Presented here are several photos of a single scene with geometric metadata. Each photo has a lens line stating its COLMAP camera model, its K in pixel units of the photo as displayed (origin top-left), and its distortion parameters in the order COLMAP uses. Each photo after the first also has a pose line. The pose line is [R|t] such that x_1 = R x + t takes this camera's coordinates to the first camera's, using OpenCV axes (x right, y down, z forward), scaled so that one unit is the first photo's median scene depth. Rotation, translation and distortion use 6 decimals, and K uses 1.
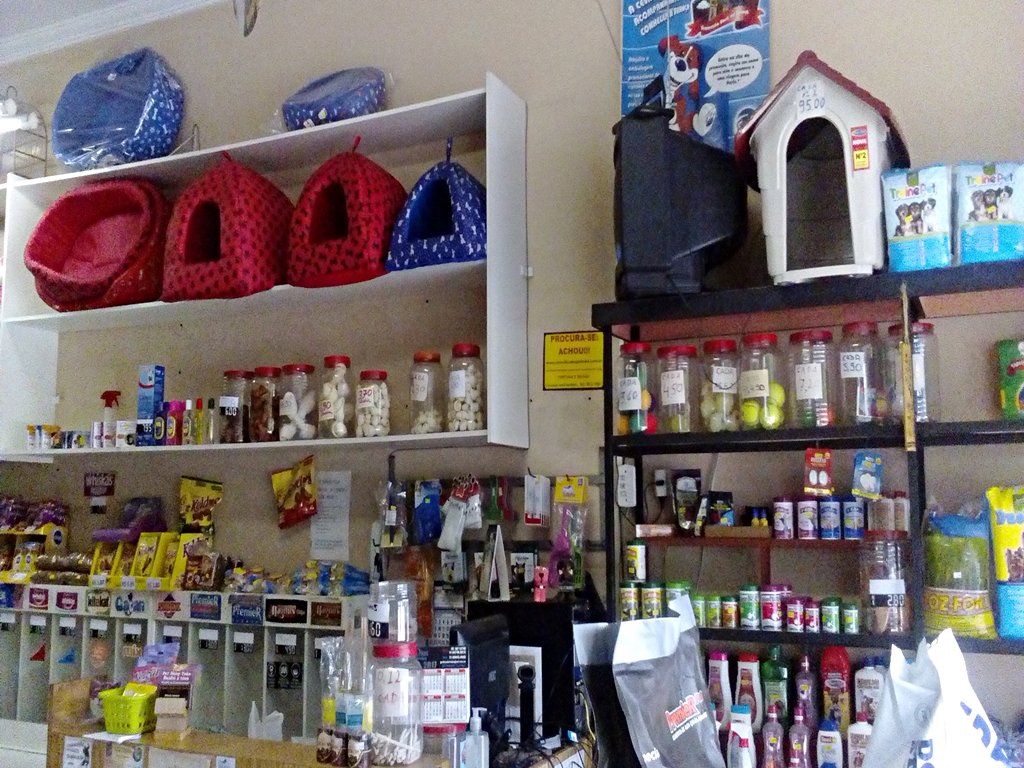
lens RADIAL K [[1014.8, 0, 513.7], [0, 1014.8, 378.5], [0, 0, 1]] dist [0.011549, 0.013507]
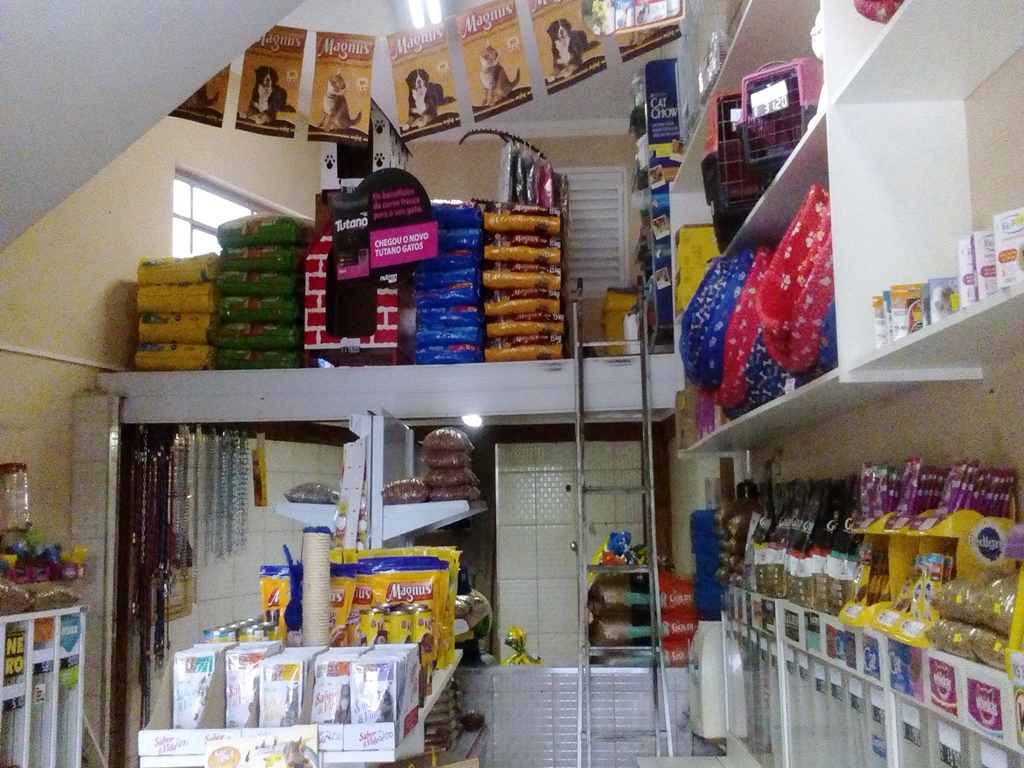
lens RADIAL K [[969.8, 0, 511.9], [0, 969.8, 413.0], [0, 0, 1]] dist [-0.000990, -0.003706]
pose [[0.406087, -0.105973, -0.907669, -0.180900], [0.144228, 0.988237, -0.050852, 0.111986], [0.902381, -0.110261, 0.416595, 0.781845]]
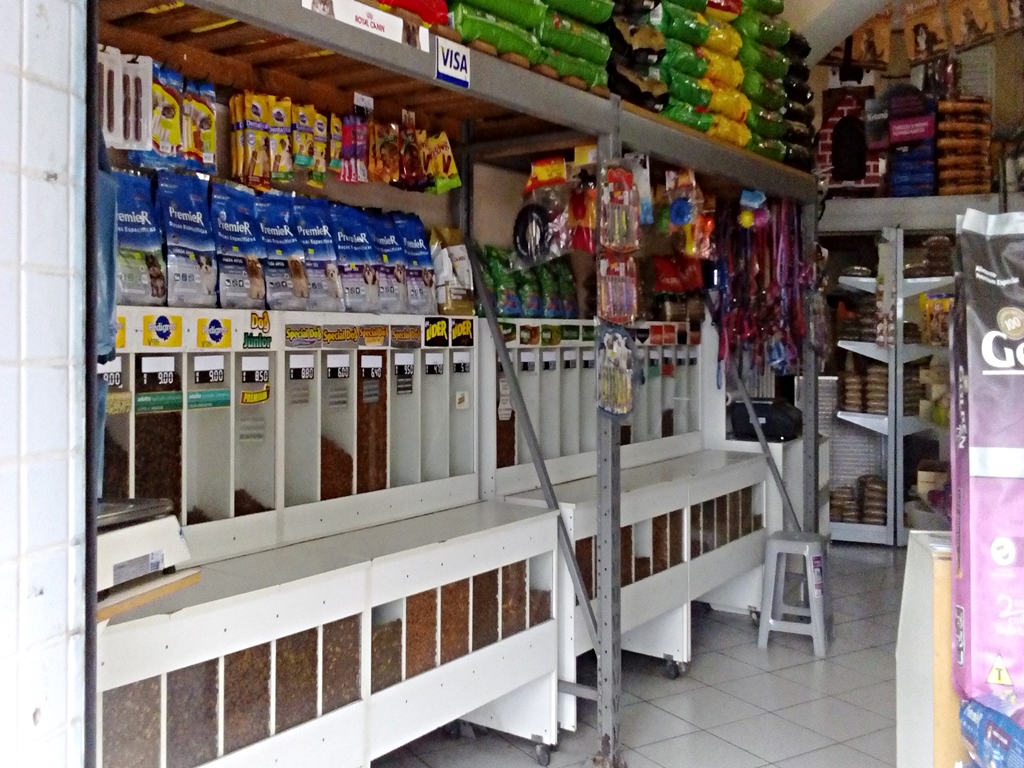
lens RADIAL K [[981.1, 0, 471.3], [0, 981.1, 320.6], [0, 0, 1]] dist [0.070255, -0.147669]
pose [[0.199456, -0.011626, -0.979838, 0.490979], [0.128092, 0.991659, 0.014308, 0.085041], [0.971499, -0.128363, 0.199281, -0.090596]]
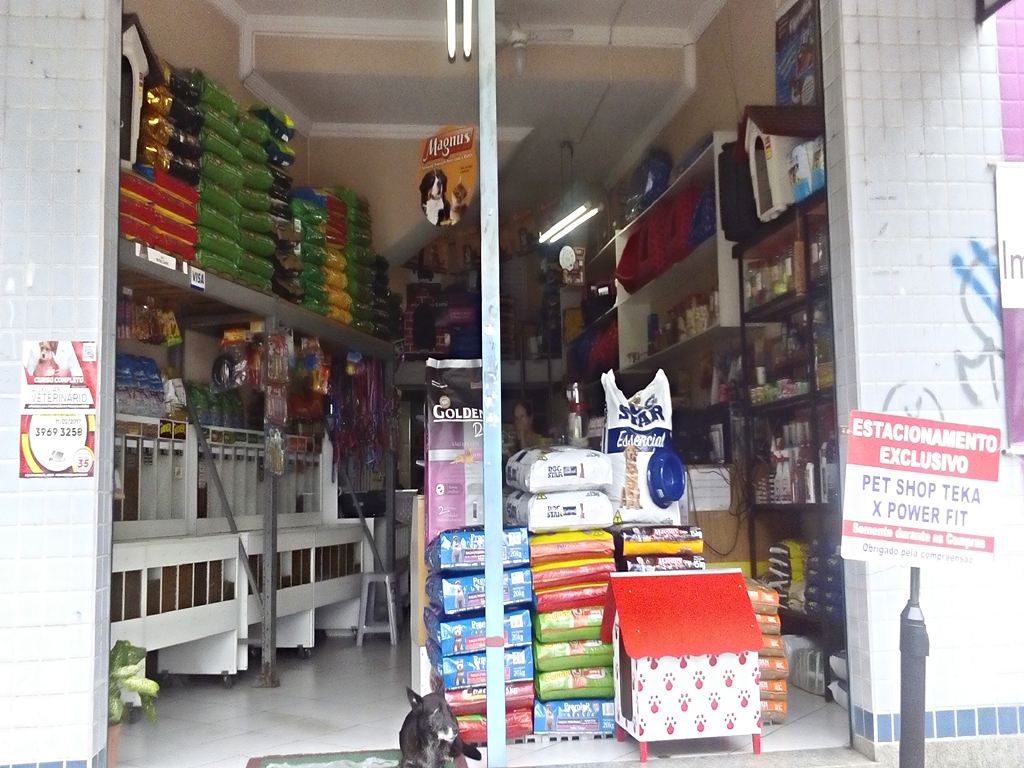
lens RADIAL K [[981.1, 0, 471.3], [0, 981.1, 320.6], [0, 0, 1]] dist [0.070255, -0.147669]
pose [[0.550344, -0.158149, -0.819823, 1.057122], [0.135728, 0.985782, -0.099050, 0.146711], [0.823832, -0.056762, 0.563985, -0.370145]]
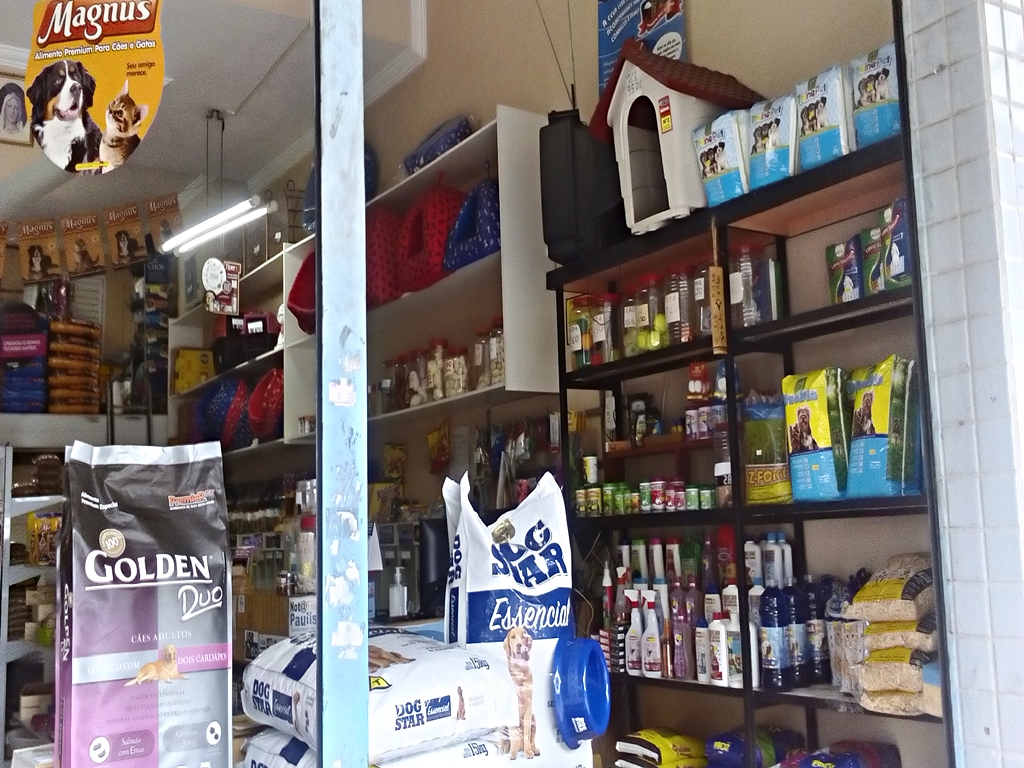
lens RADIAL K [[1014.8, 0, 513.7], [0, 1014.8, 378.5], [0, 0, 1]] dist [0.011549, 0.013507]
pose [[0.875219, -0.112517, -0.470459, 0.538781], [0.112324, 0.993260, -0.028590, 0.078267], [0.470505, -0.027821, 0.881959, -0.126482]]
